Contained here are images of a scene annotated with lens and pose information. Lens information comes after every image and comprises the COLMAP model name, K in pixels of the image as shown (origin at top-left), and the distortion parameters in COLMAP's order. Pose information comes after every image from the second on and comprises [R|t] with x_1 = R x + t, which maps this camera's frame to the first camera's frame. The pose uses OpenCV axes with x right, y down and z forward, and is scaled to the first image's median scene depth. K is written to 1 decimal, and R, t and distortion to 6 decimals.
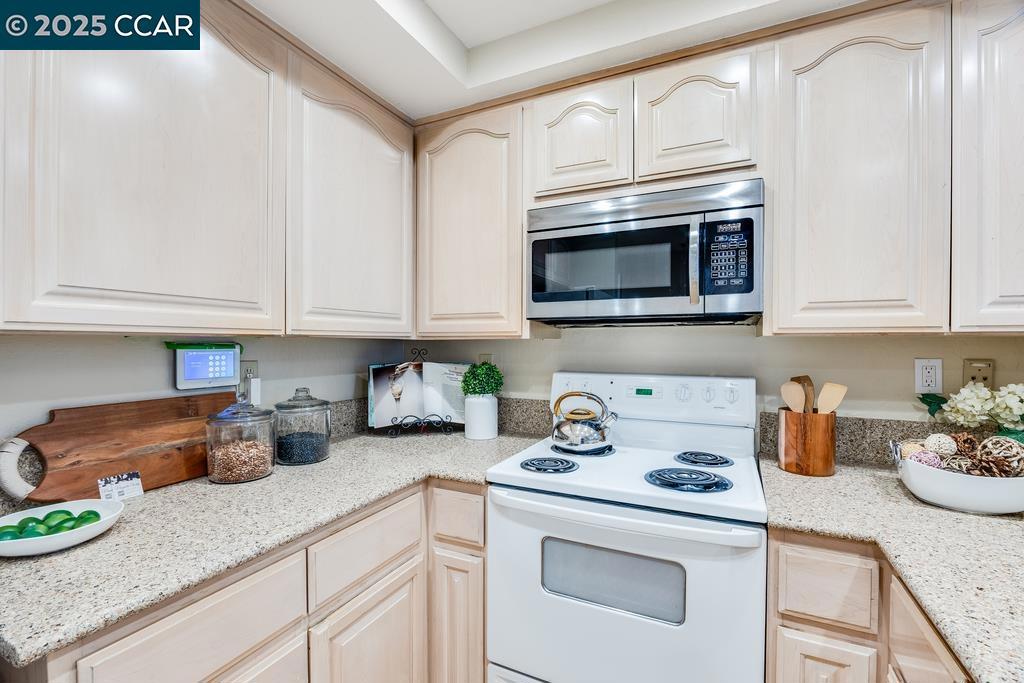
lens RADIAL K [[441.2, 0, 514.4], [0, 441.2, 346.6], [0, 0, 1]] dist [-0.017966, 0.000661]
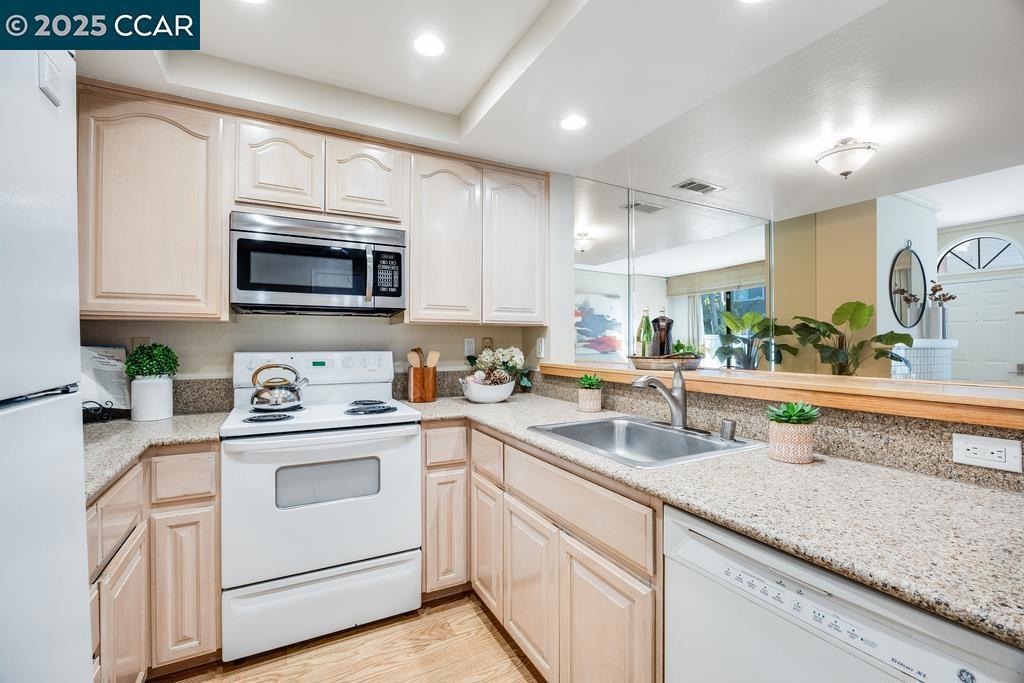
lens RADIAL K [[446.0, 0, 508.2], [0, 446.0, 342.7], [0, 0, 1]] dist [-0.011543, 0.000444]
pose [[0.597675, -0.000595, 0.801738, -0.522139], [0.008510, 0.999948, -0.005602, 0.058938], [-0.801693, 0.010171, 0.597649, -0.320653]]
